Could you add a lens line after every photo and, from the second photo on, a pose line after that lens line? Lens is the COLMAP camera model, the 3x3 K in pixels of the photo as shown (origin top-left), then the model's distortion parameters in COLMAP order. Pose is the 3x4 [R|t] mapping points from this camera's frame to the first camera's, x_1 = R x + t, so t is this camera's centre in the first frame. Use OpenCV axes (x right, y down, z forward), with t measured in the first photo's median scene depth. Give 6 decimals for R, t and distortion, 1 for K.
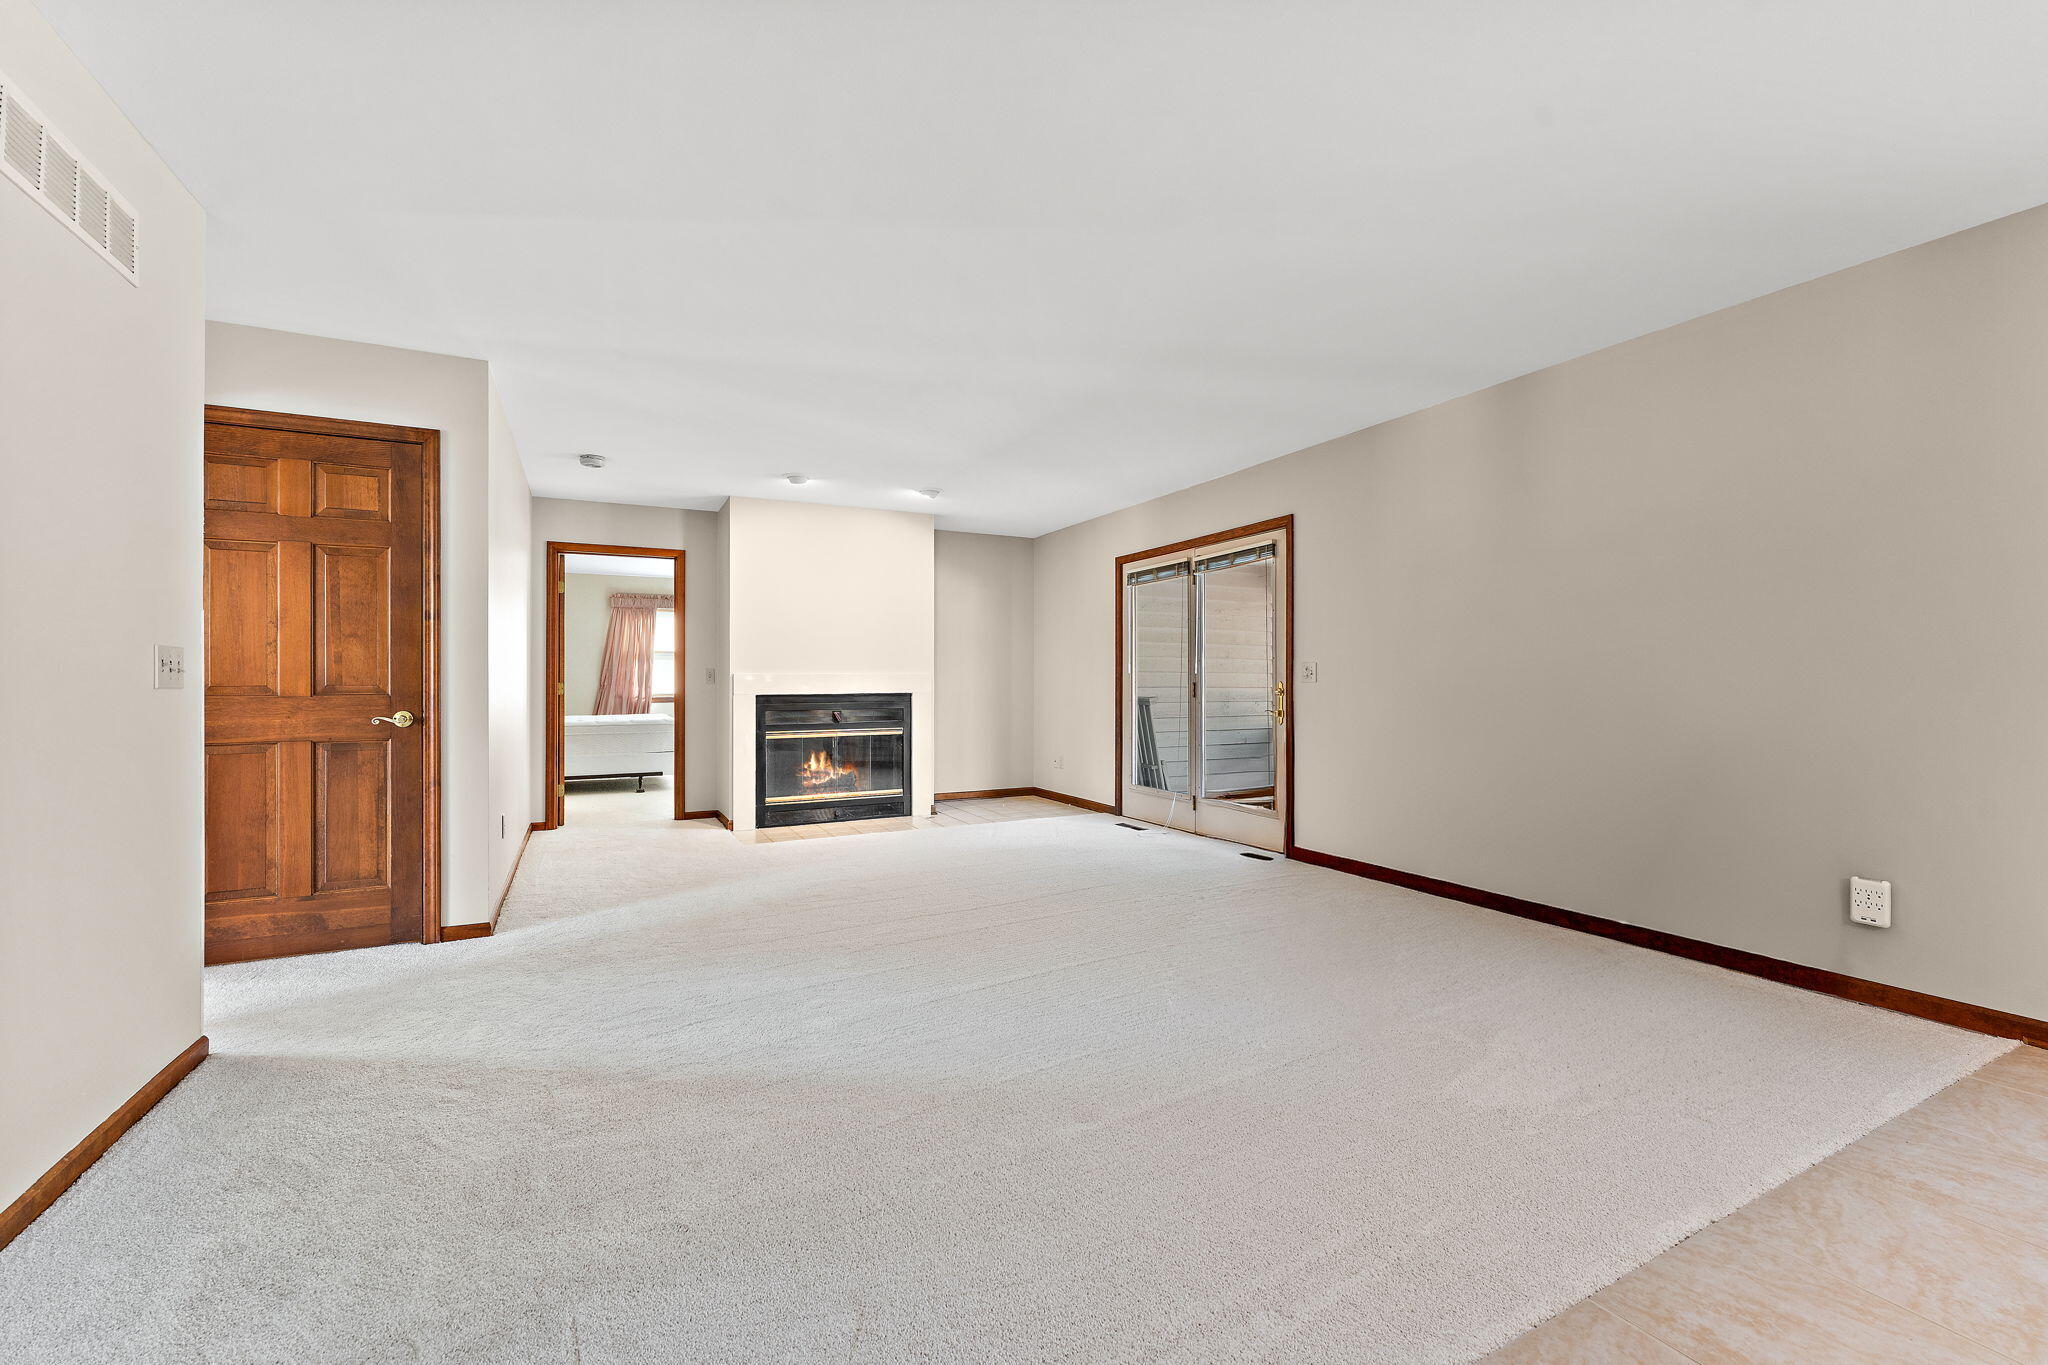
lens RADIAL K [[830.2, 0, 1031.9], [0, 830.2, 676.3], [0, 0, 1]] dist [-0.000839, -0.000156]
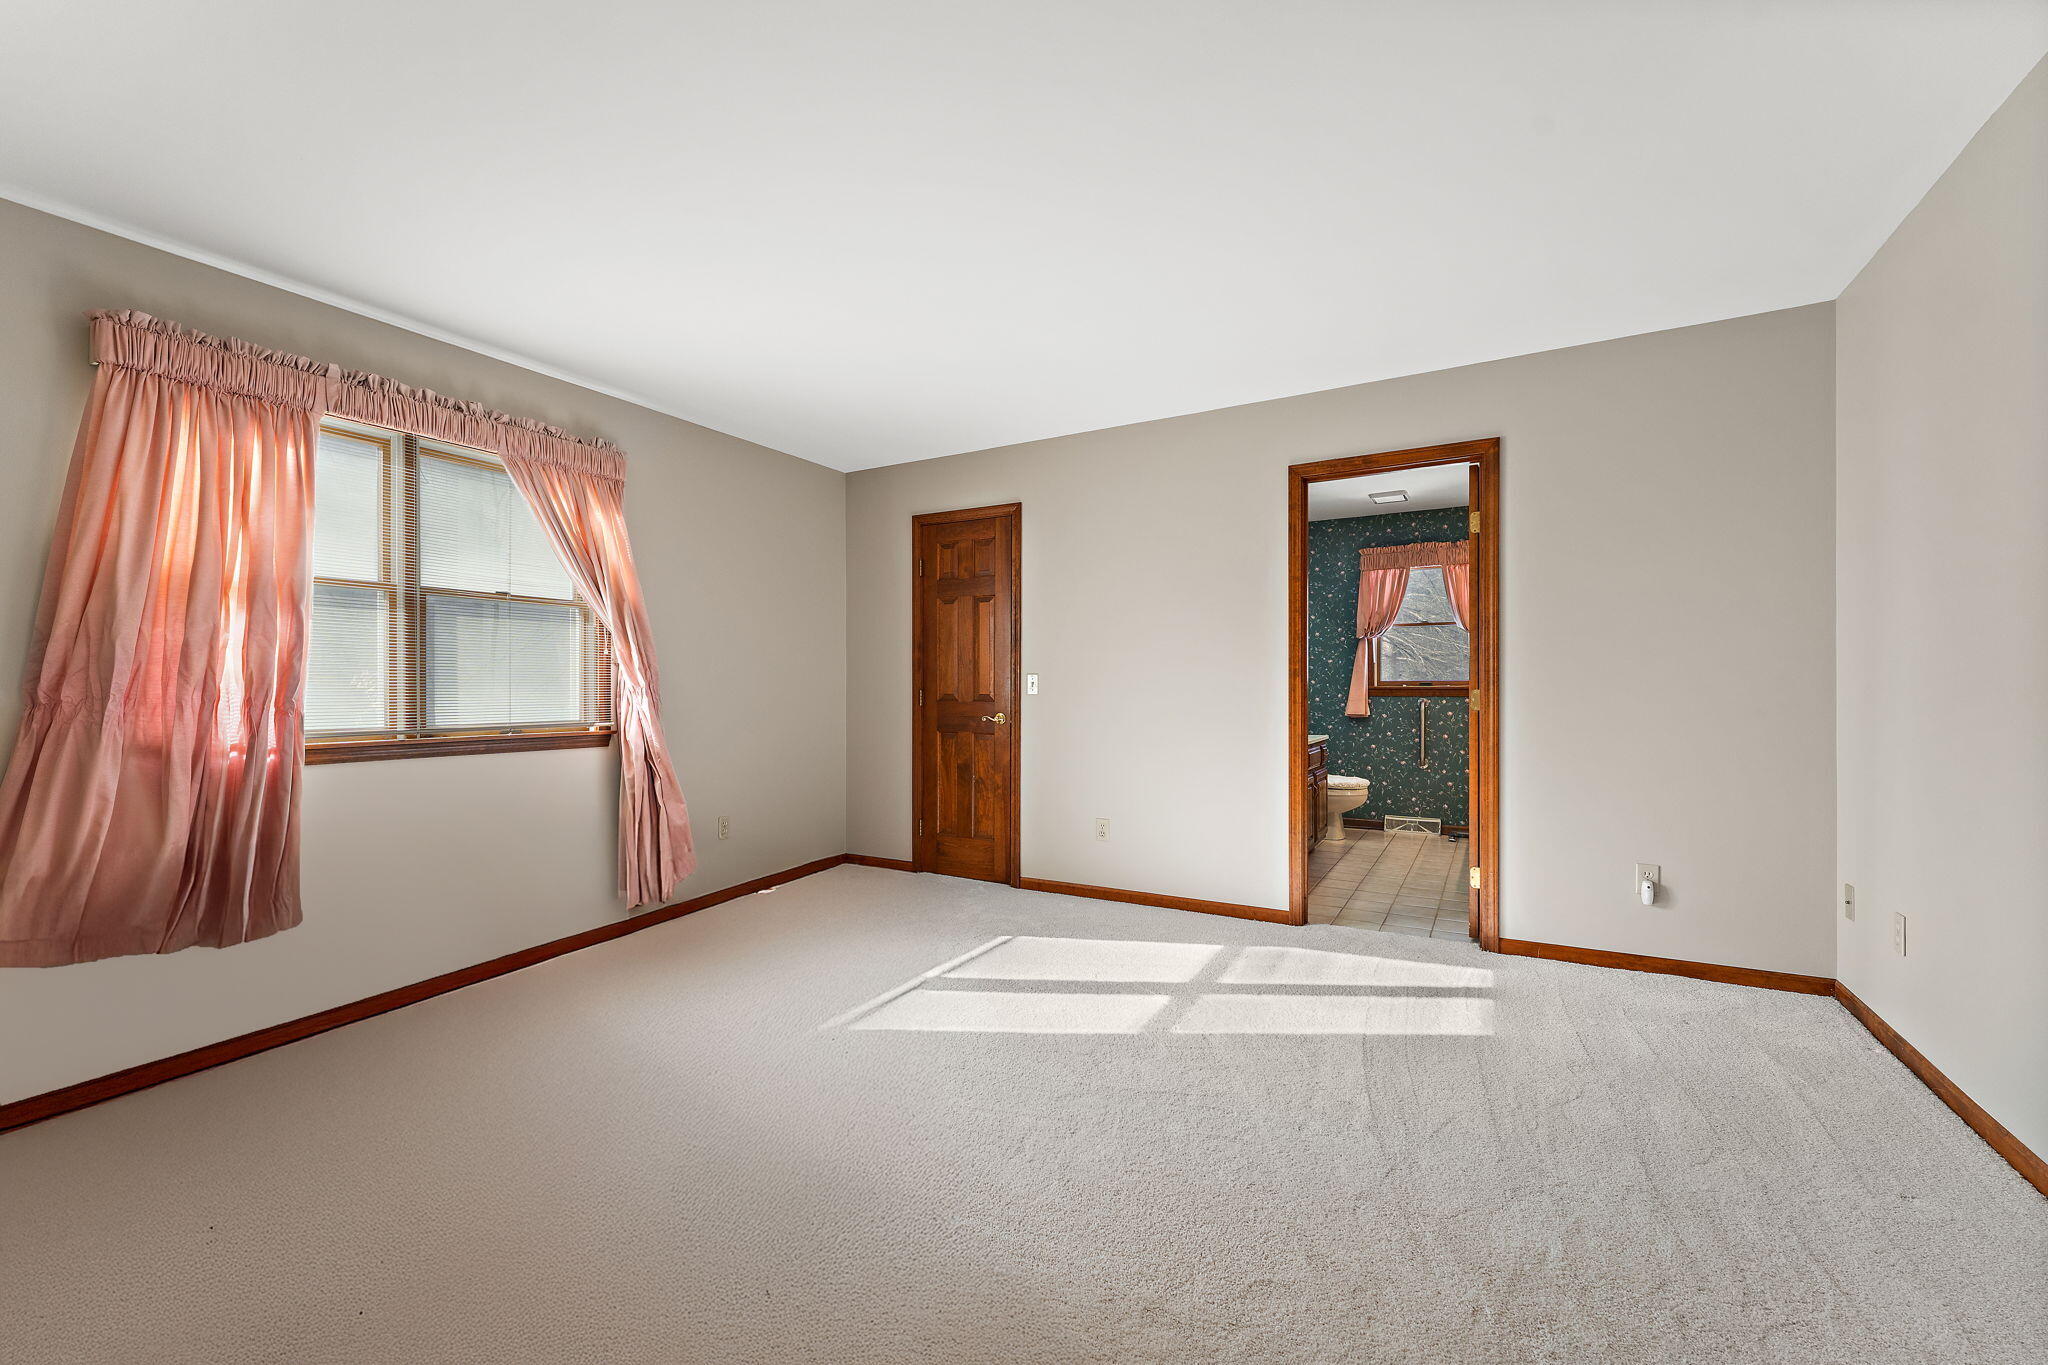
lens RADIAL K [[830.2, 0, 1012.6], [0, 830.2, 694.9], [0, 0, 1]] dist [-0.000839, -0.000156]
pose [[0.952051, -0.010625, 0.305754, -0.329983], [0.010616, 0.999942, 0.001695, 0.009972], [-0.305754, 0.001632, 0.952109, 0.690453]]
